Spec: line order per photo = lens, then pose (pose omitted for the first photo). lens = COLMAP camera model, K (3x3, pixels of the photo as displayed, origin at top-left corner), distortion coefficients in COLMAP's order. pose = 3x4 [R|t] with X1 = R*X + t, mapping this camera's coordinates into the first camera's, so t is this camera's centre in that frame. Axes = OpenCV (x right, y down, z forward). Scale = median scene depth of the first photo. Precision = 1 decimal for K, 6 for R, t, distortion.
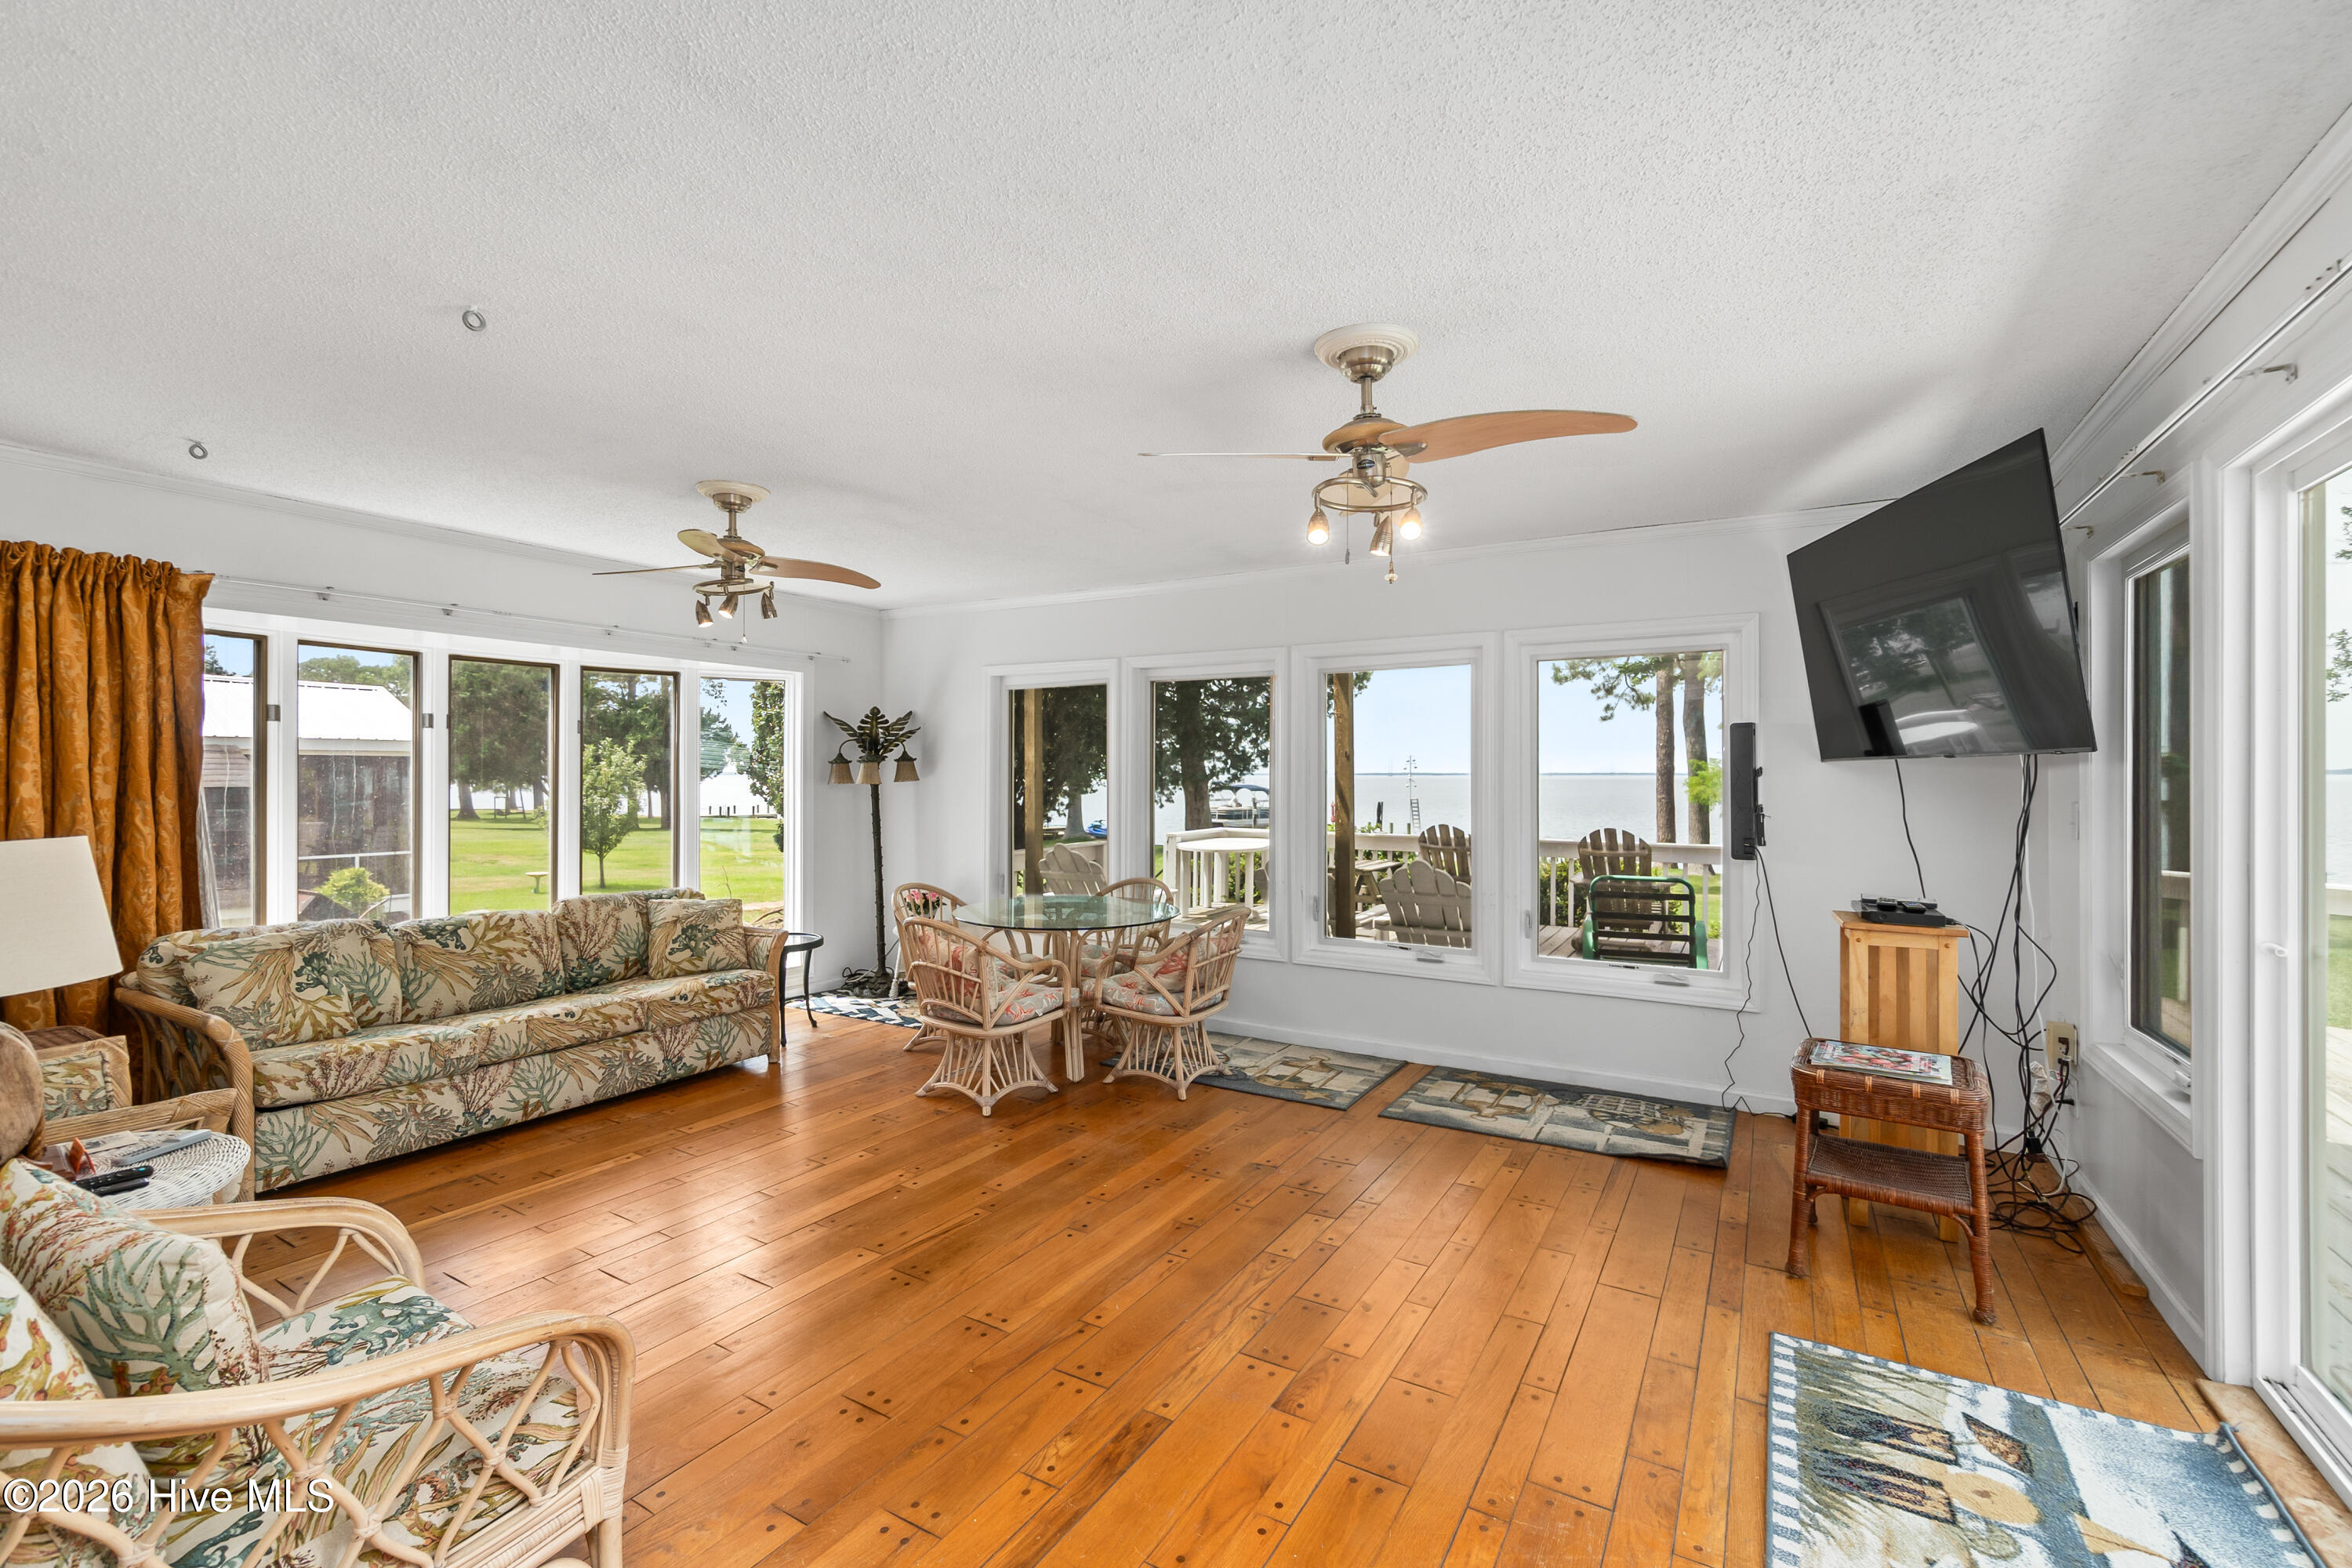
lens RADIAL K [[1016.6, 0, 1162.7], [0, 1016.6, 780.6], [0, 0, 1]] dist [-0.010208, 0.004021]
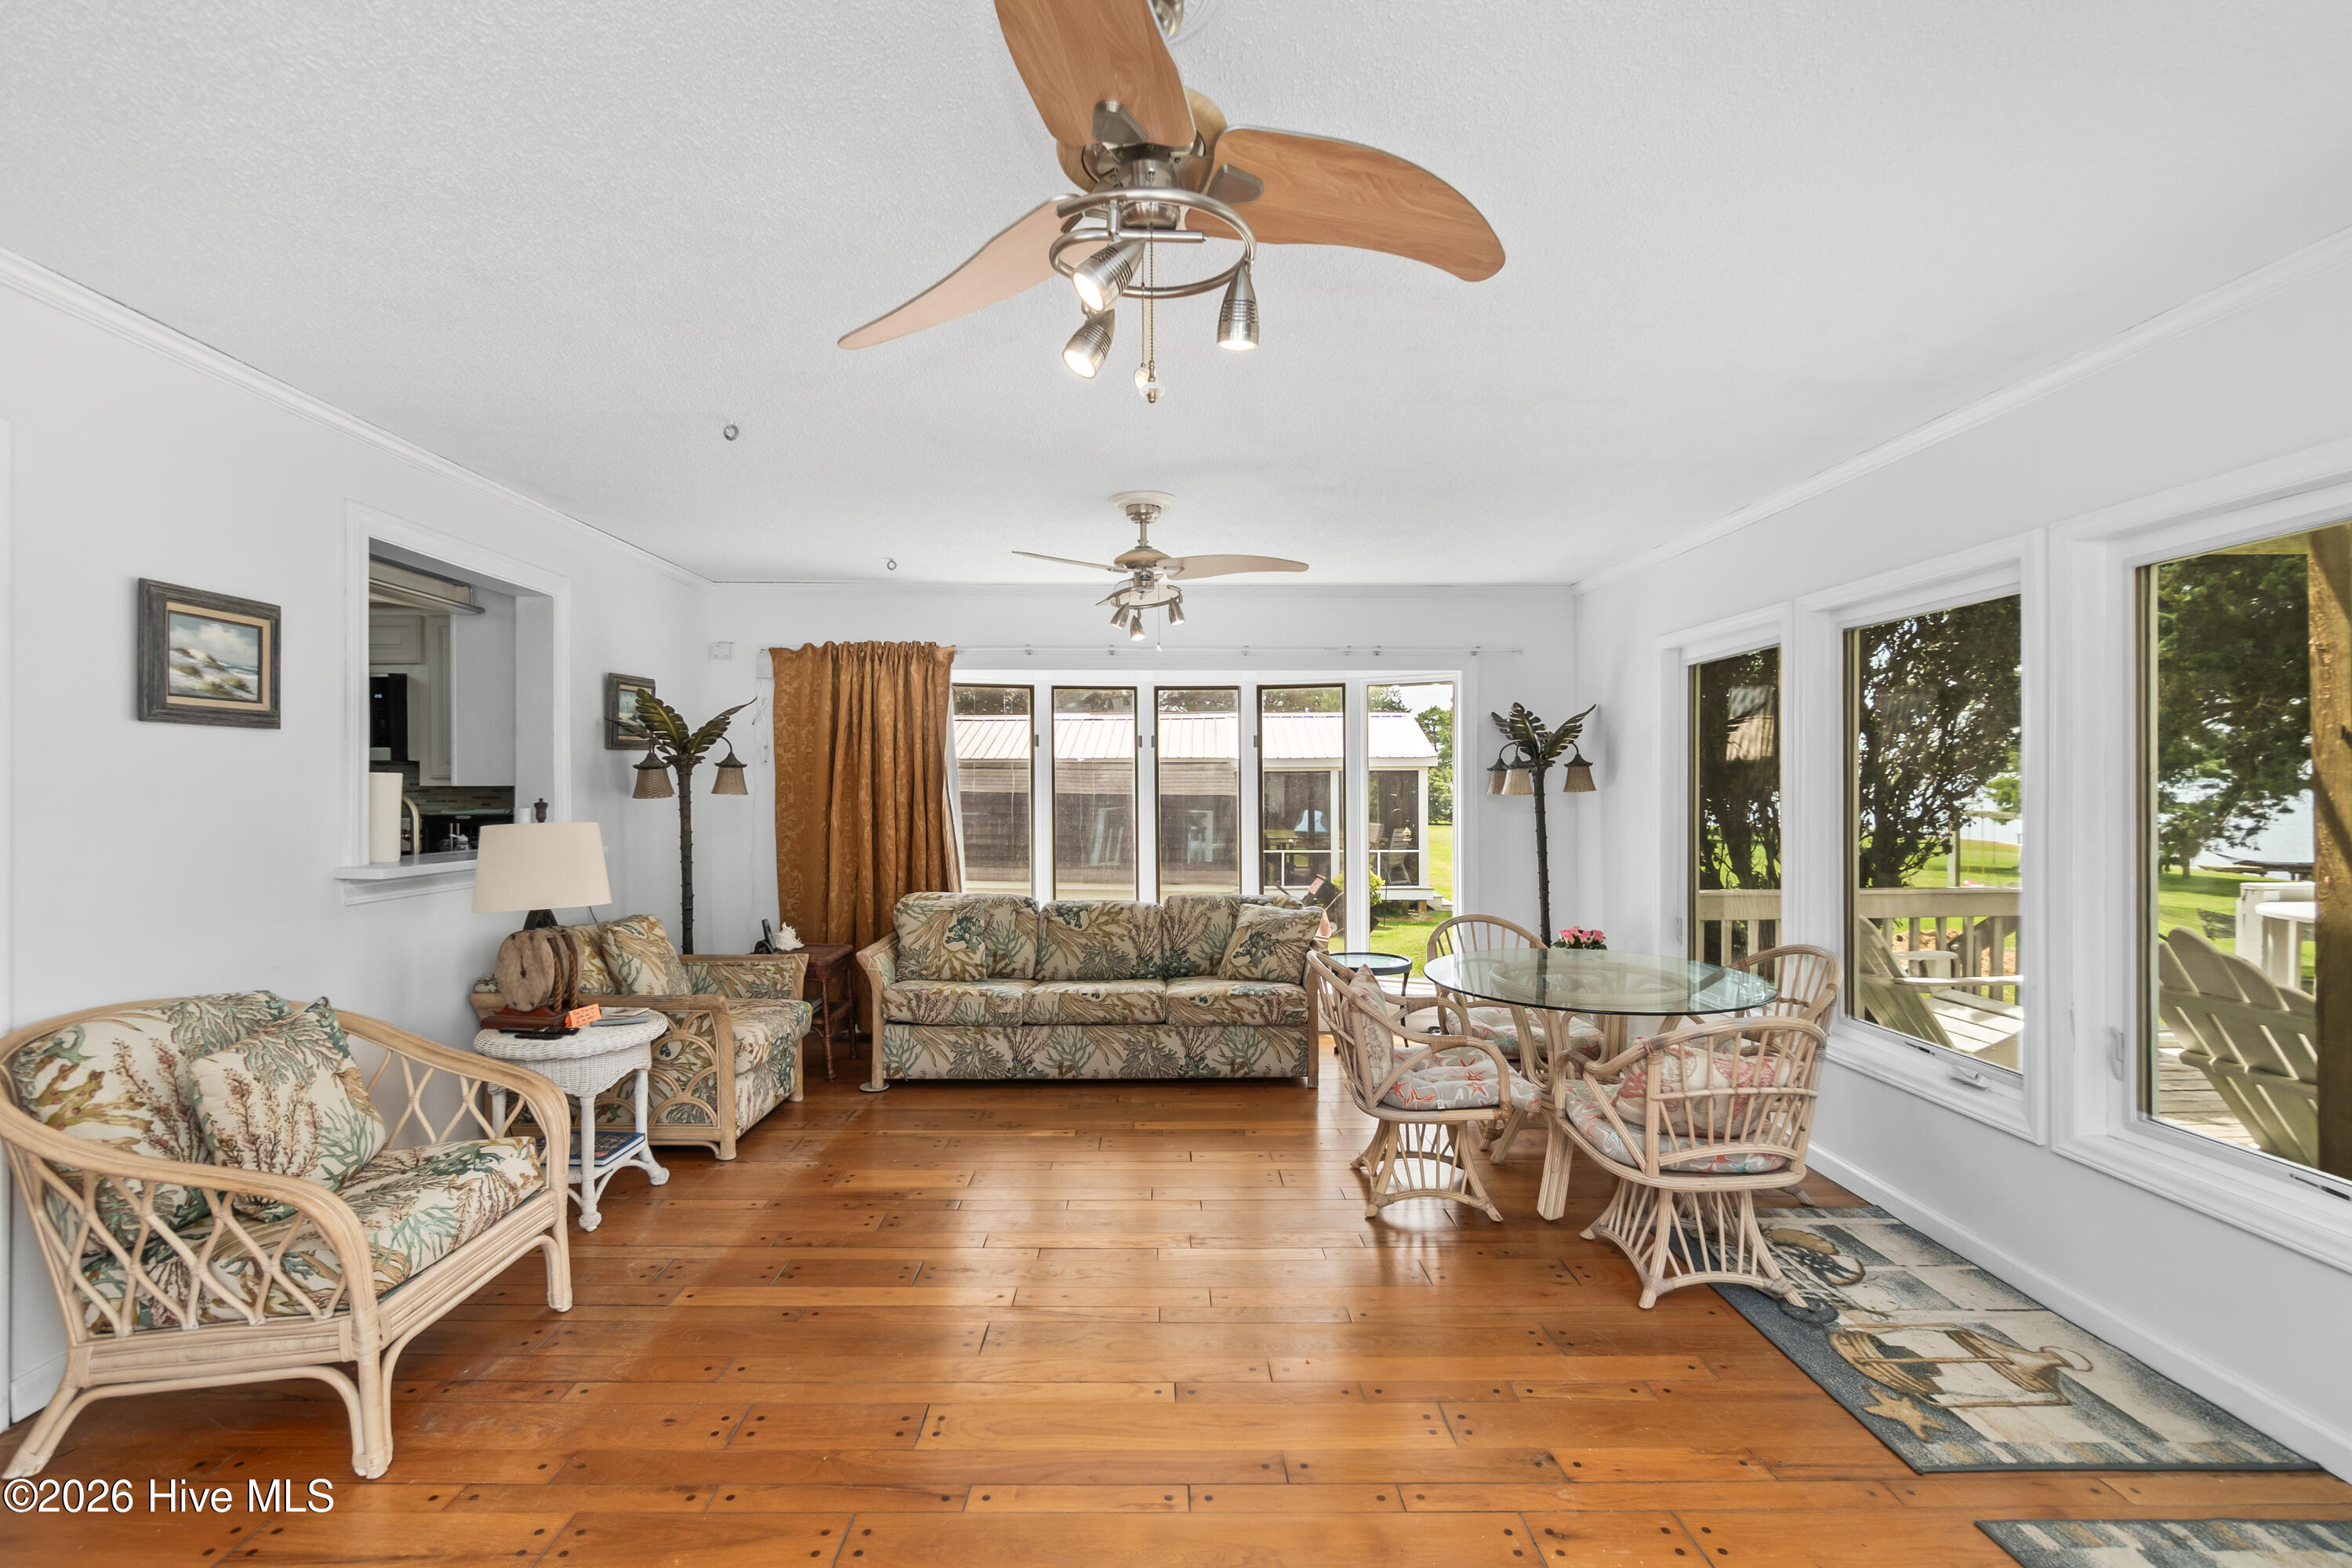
lens RADIAL K [[1016.6, 0, 1169.4], [0, 1016.6, 789.6], [0, 0, 1]] dist [-0.010208, 0.004021]
pose [[0.523450, -0.000601, -0.852056, 0.406794], [-0.000070, 1.000000, -0.000748, 0.000888], [0.852057, 0.000451, 0.523449, 0.450394]]
